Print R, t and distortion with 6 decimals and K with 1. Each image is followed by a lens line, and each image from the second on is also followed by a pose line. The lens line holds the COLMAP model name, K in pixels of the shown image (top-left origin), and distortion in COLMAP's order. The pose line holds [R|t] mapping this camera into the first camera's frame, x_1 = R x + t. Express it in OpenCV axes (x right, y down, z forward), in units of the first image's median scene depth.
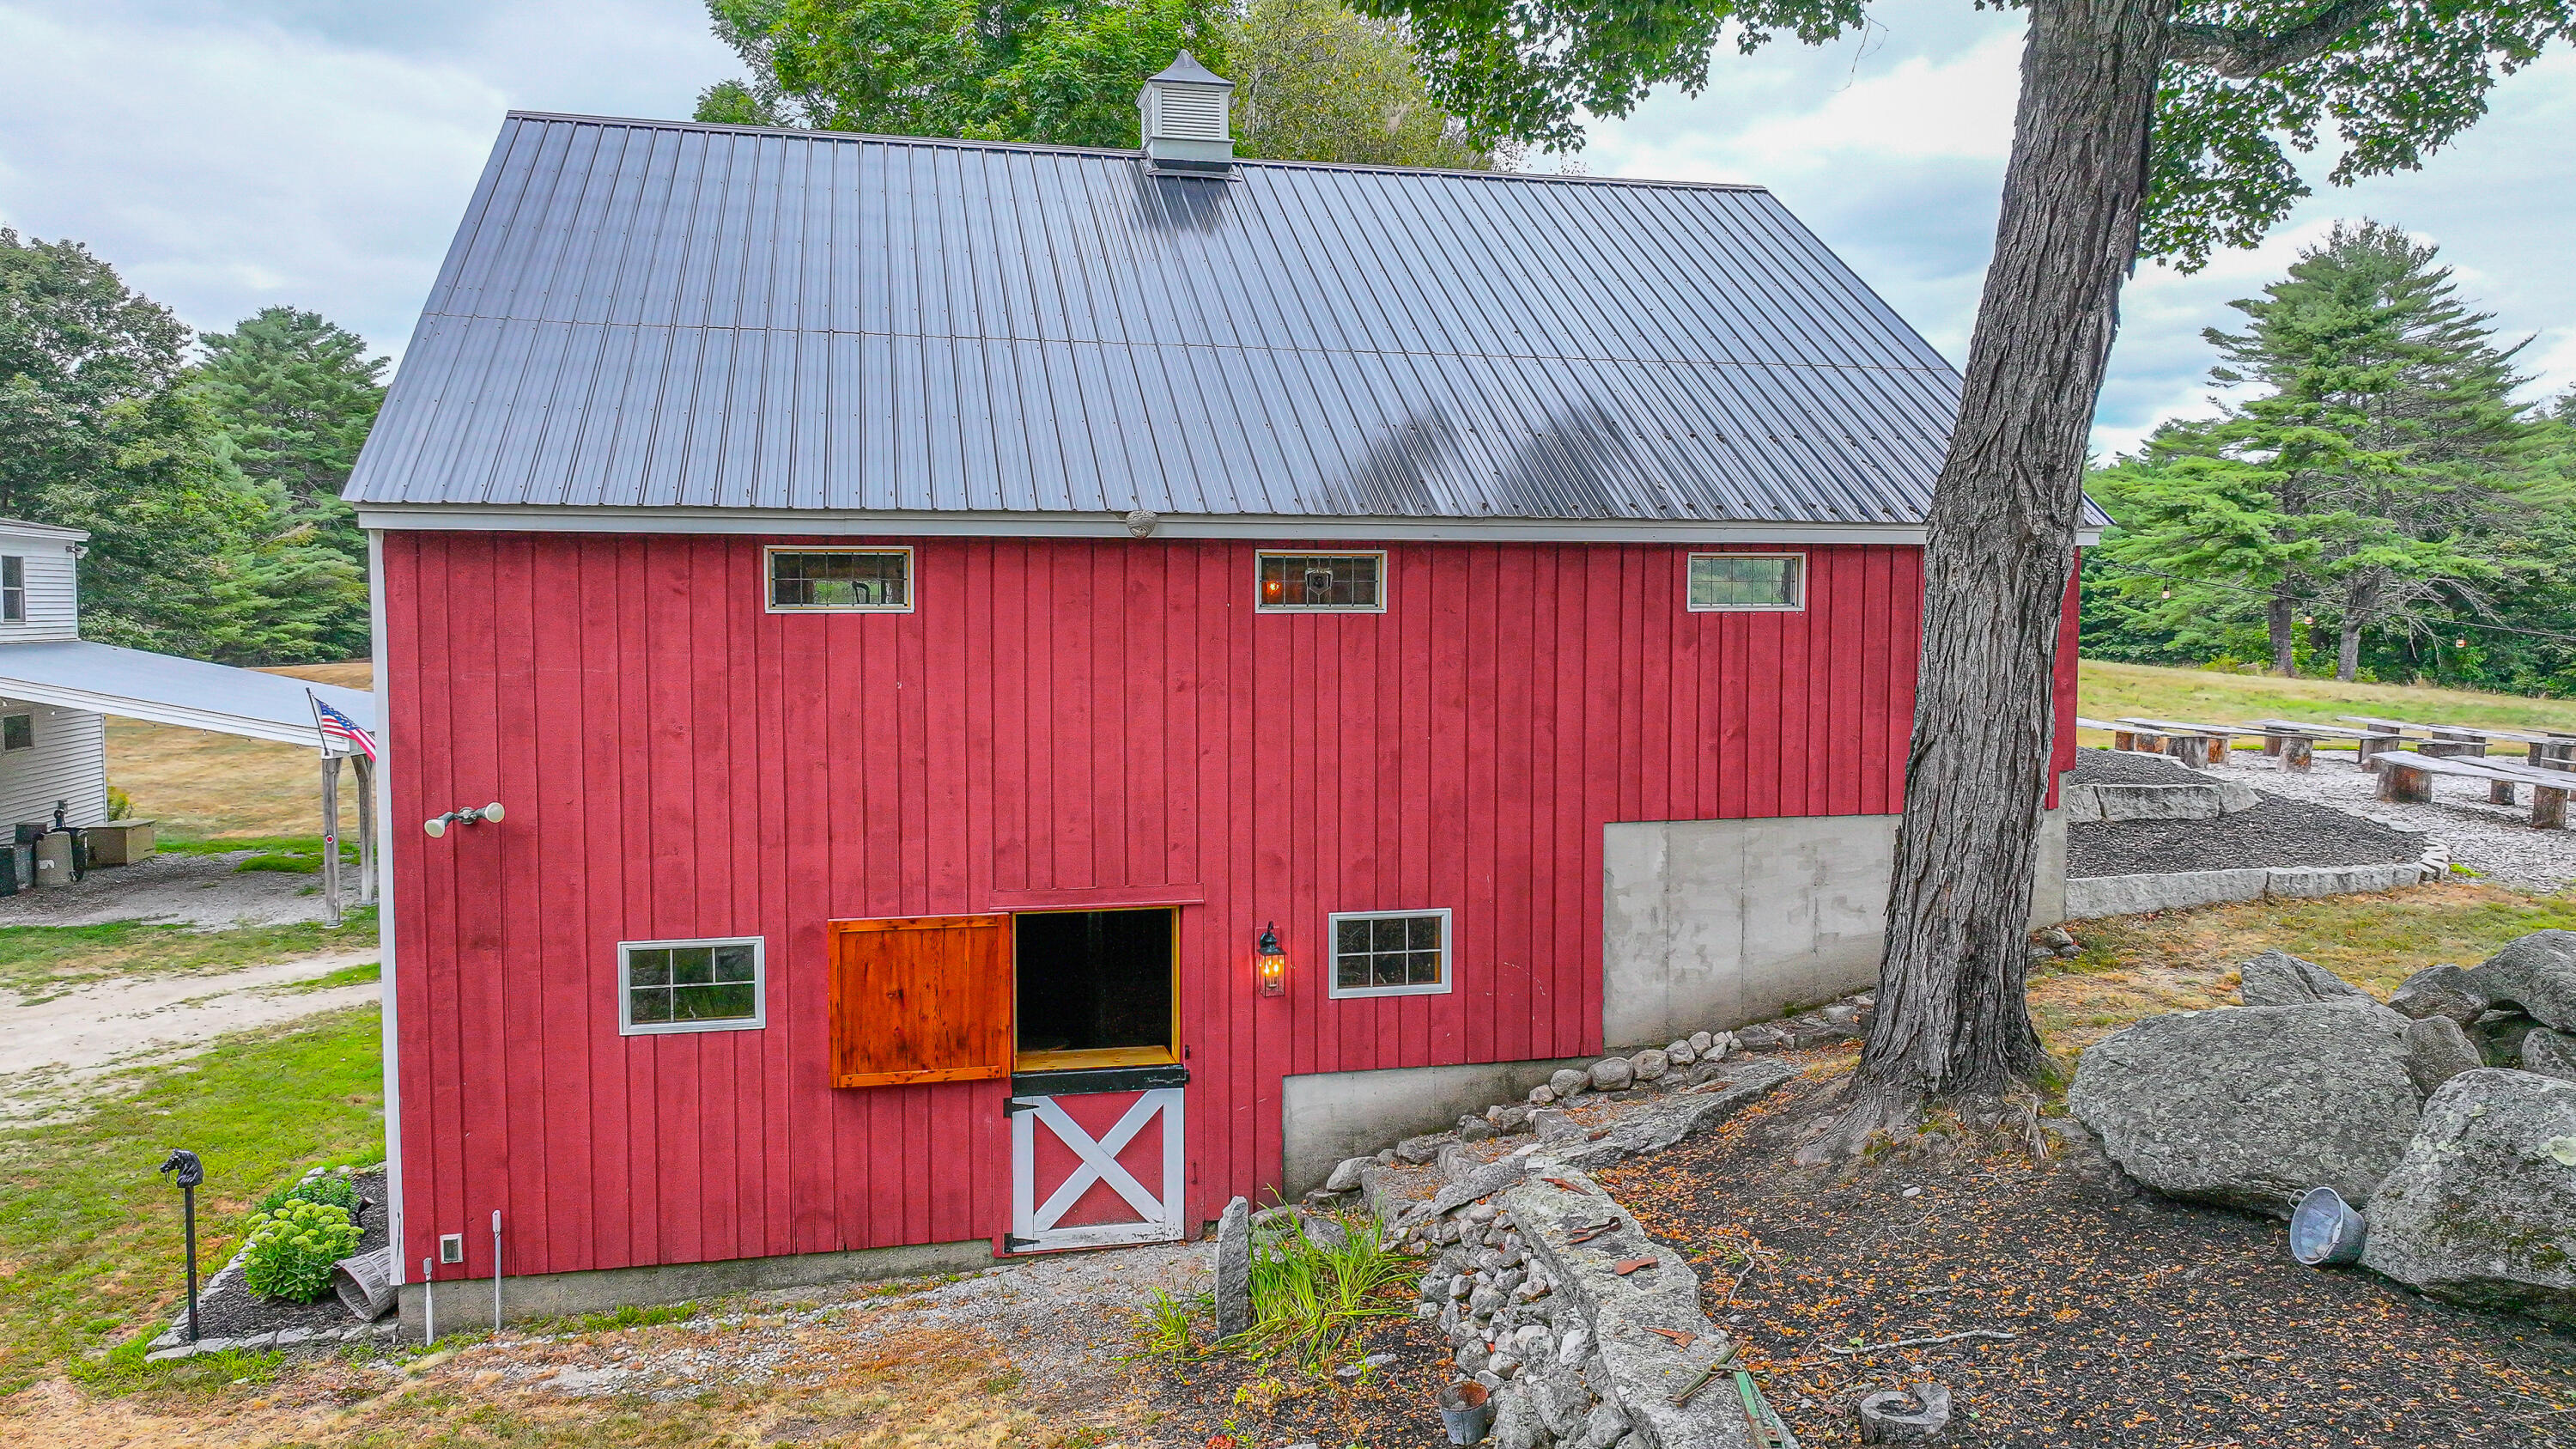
lens RADIAL K [[1815.2, 0, 1295.2], [0, 1815.2, 720.9], [0, 0, 1]] dist [0.000759, 0.007499]
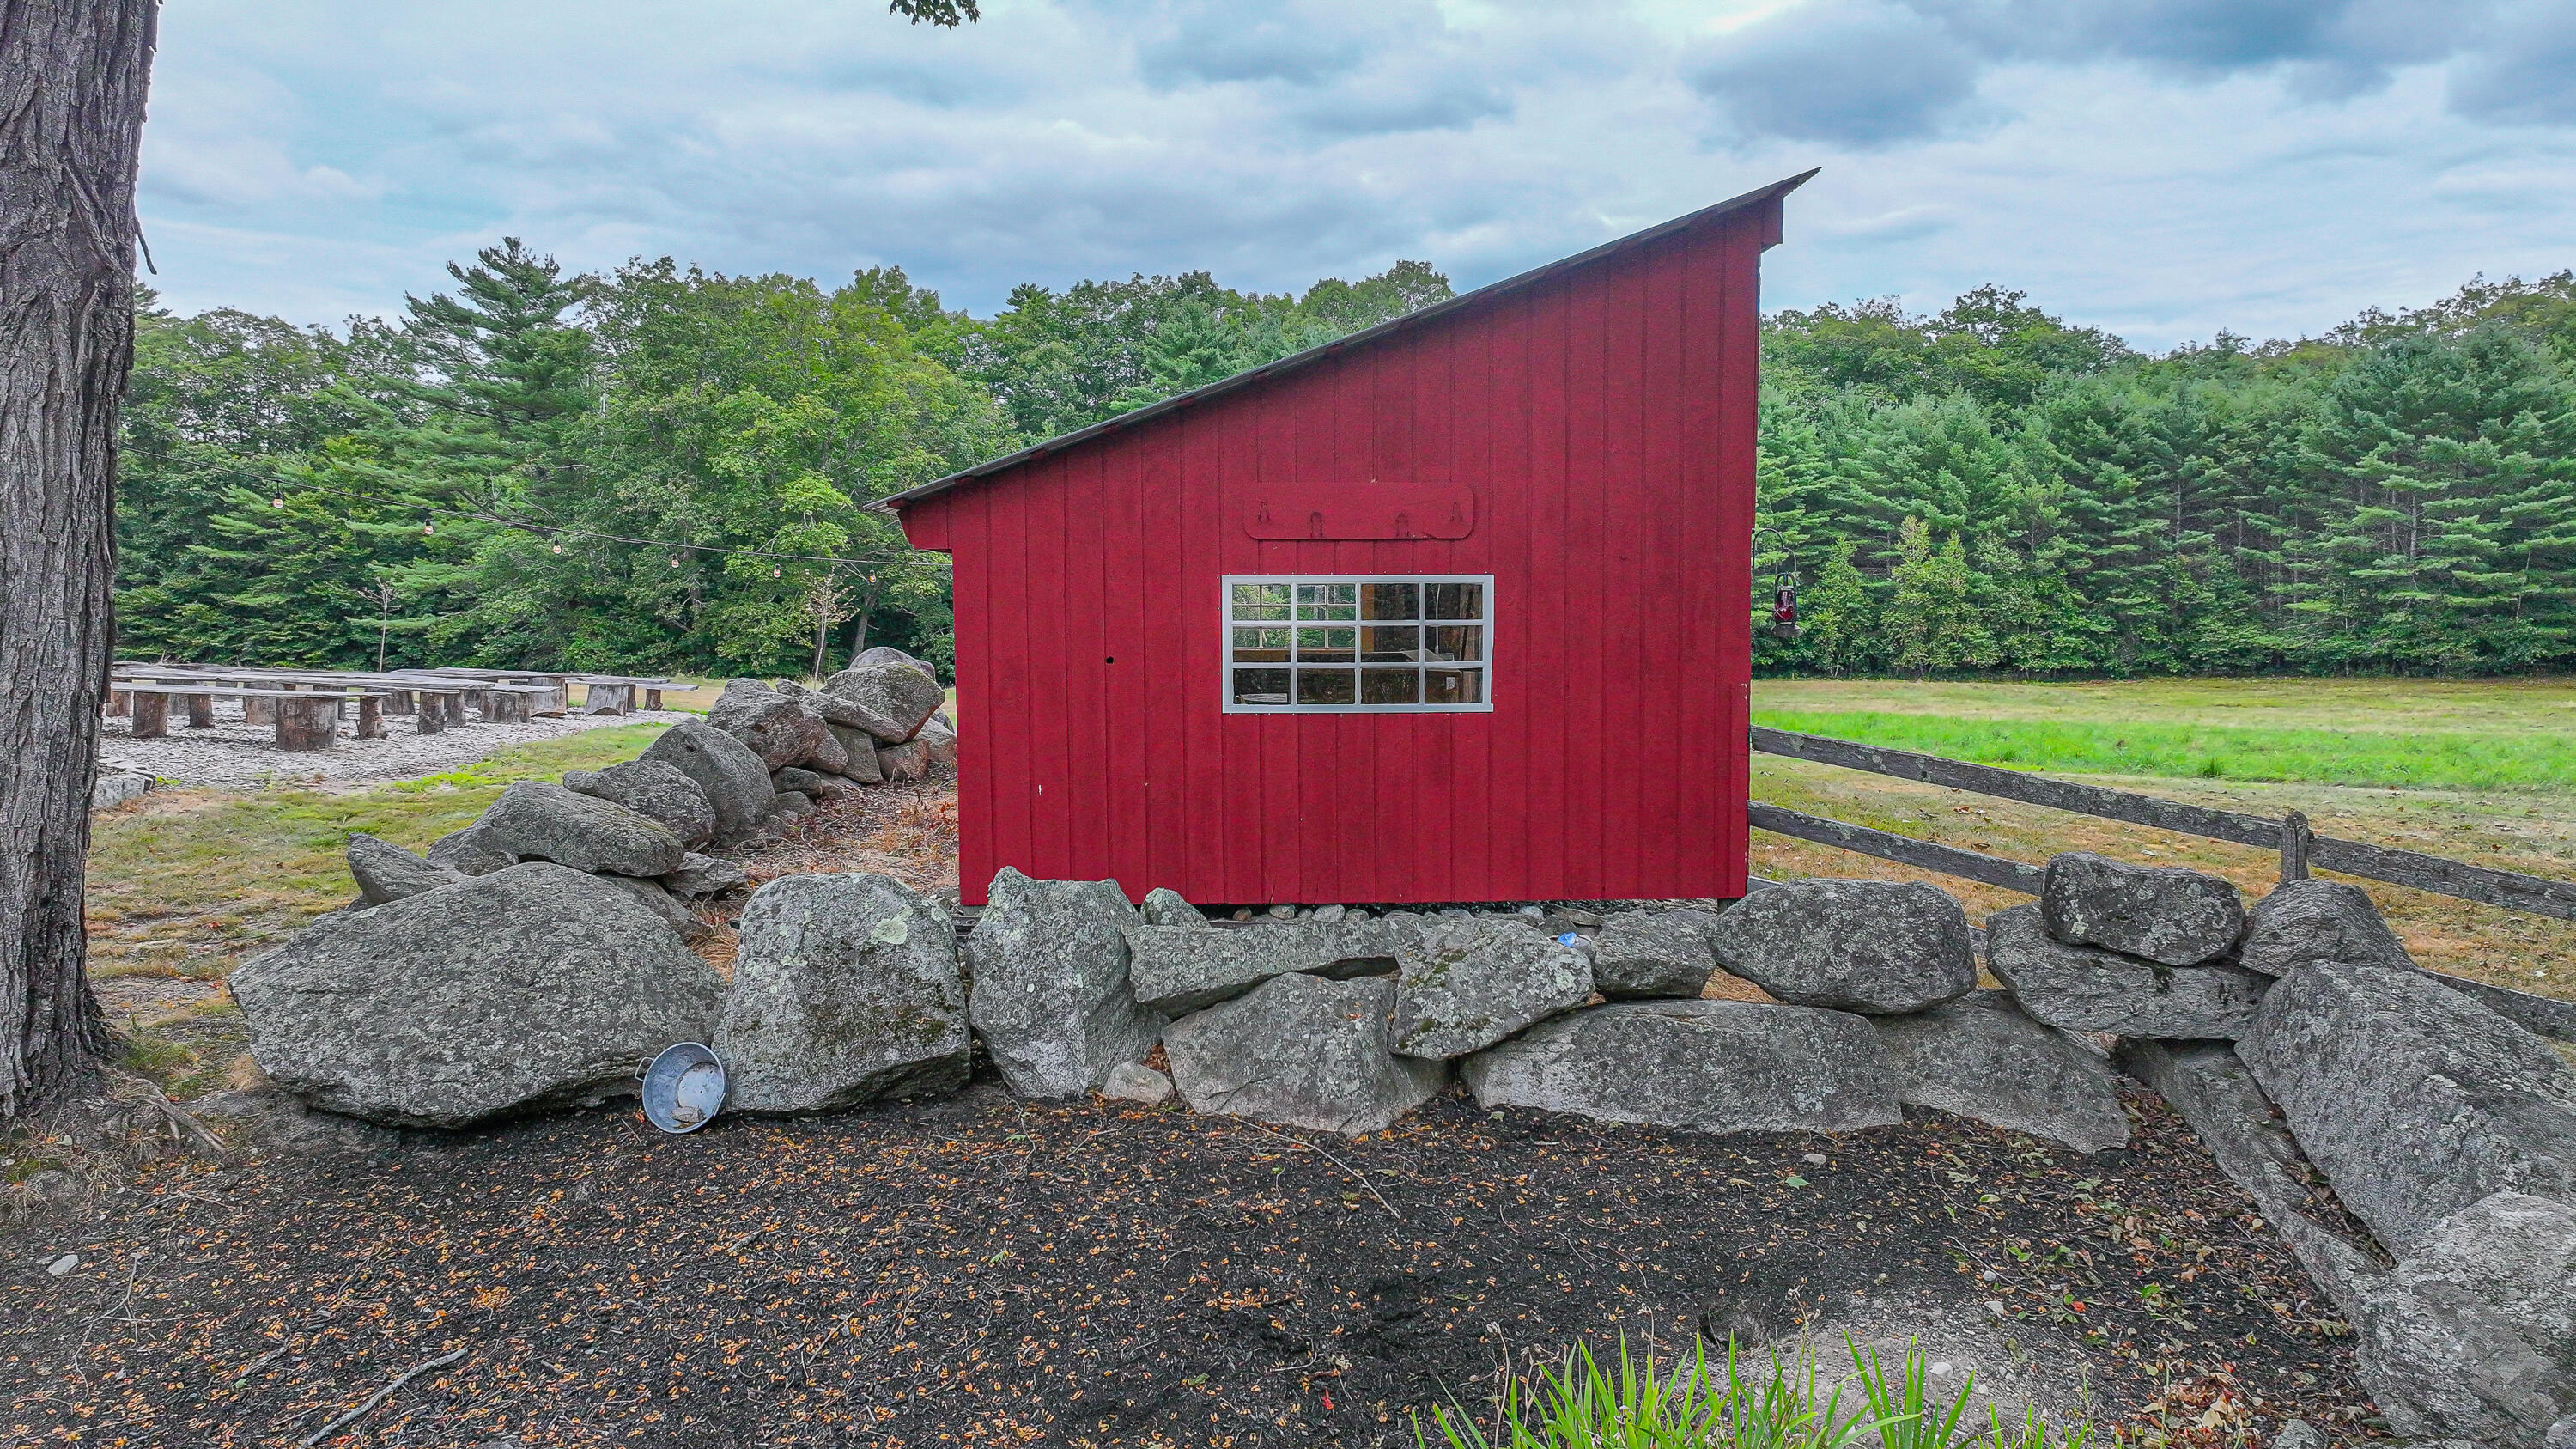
lens RADIAL K [[1815.2, 0, 1292.5], [0, 1815.2, 727.6], [0, 0, 1]] dist [0.000759, 0.007499]
pose [[0.202934, -0.072842, 0.976479, -0.203508], [0.057218, 0.996407, 0.062437, 0.057263], [-0.977519, 0.043202, 0.206372, 0.460693]]
